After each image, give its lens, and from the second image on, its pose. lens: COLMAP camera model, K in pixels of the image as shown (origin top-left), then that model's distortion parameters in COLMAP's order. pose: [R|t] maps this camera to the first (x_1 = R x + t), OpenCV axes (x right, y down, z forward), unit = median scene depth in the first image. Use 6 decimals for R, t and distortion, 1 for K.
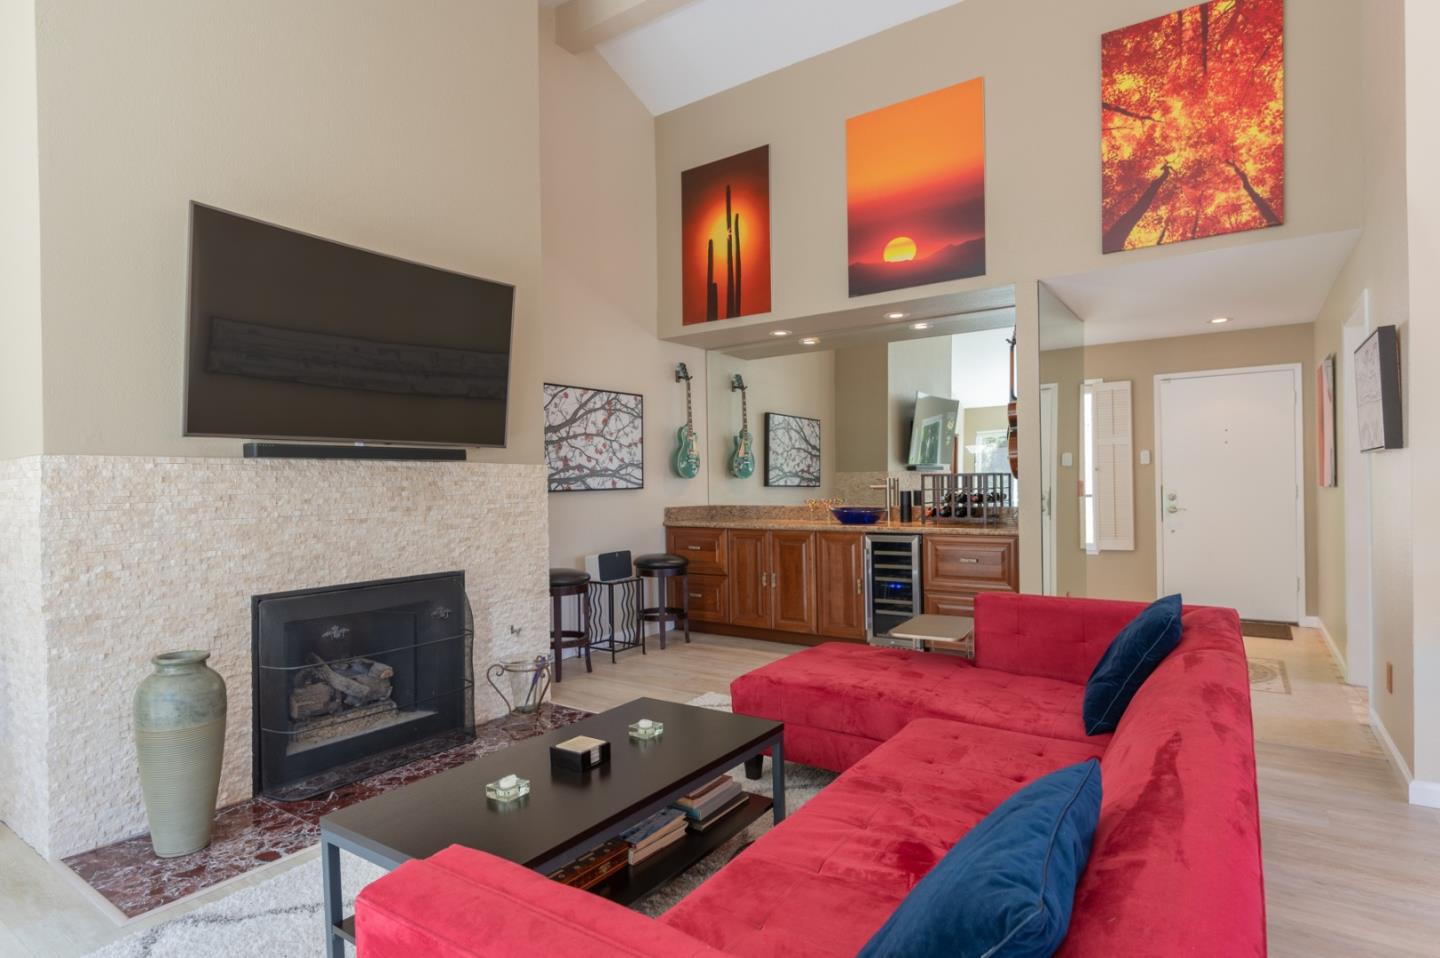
lens RADIAL K [[751.3, 0, 715.8], [0, 751.3, 475.9], [0, 0, 1]] dist [0.002361, -0.002800]
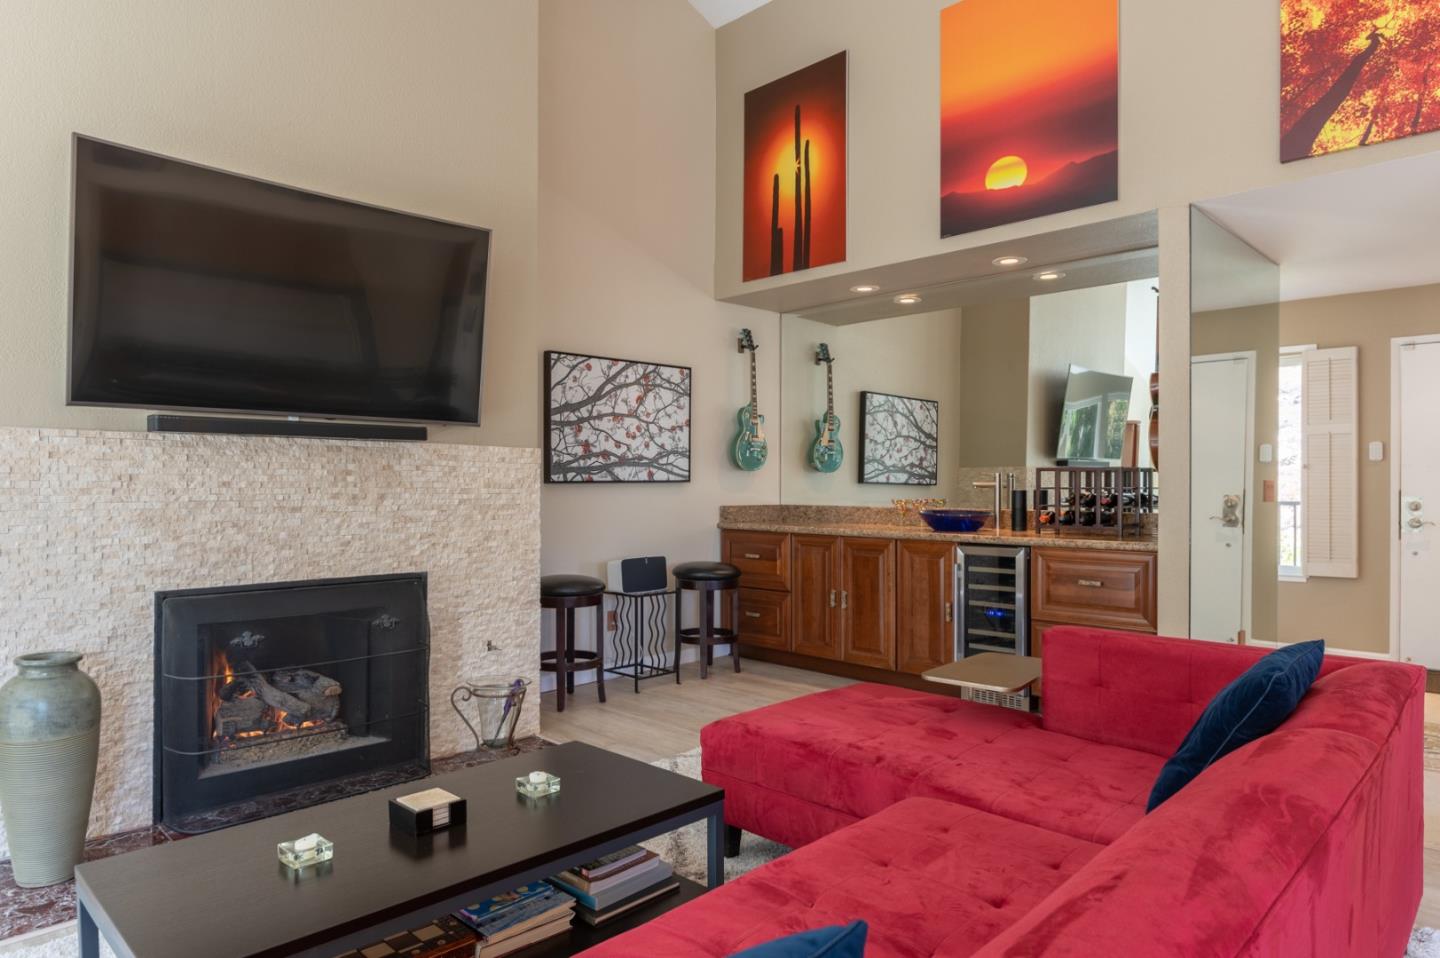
lens RADIAL K [[878.2, 0, 719.2], [0, 878.2, 476.6], [0, 0, 1]] dist [-0.015262, 0.005300]
pose [[0.985190, 0.015363, -0.170777, 0.140721], [-0.014909, 0.999881, 0.003938, 0.009902], [0.170817, -0.001333, 0.985302, 0.089941]]
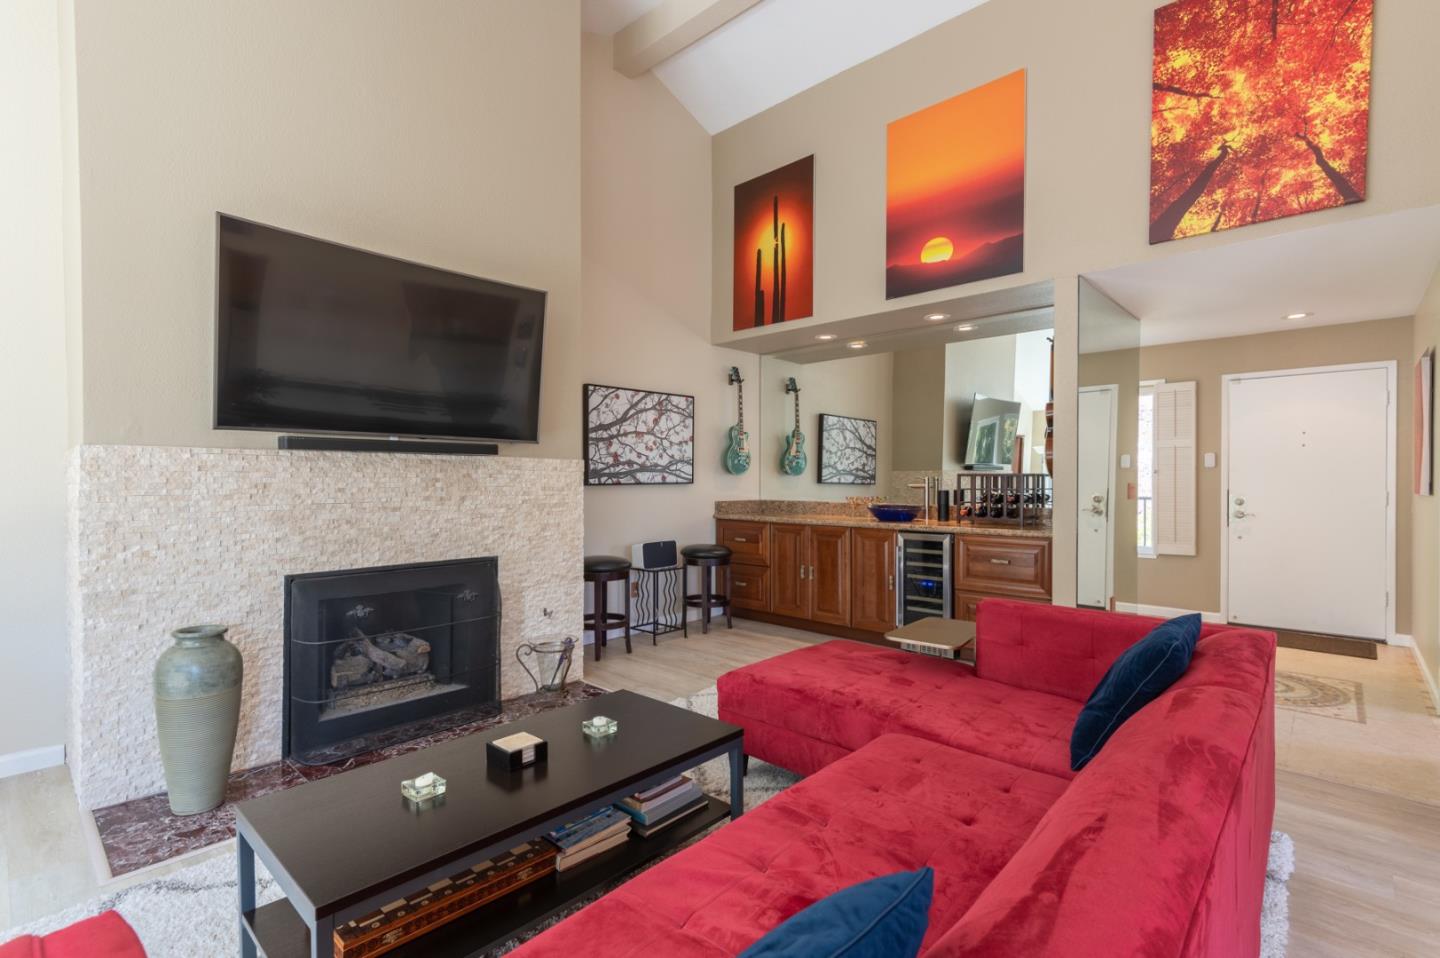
lens RADIAL K [[663.3, 0, 720.6], [0, 663.3, 476.9], [0, 0, 1]] dist [0.013498, 0.000683]
pose [[0.990020, 0.015951, -0.140023, 0.108165], [-0.014901, 0.999852, 0.008543, -0.001543], [0.140139, -0.006371, 0.990111, 0.092552]]
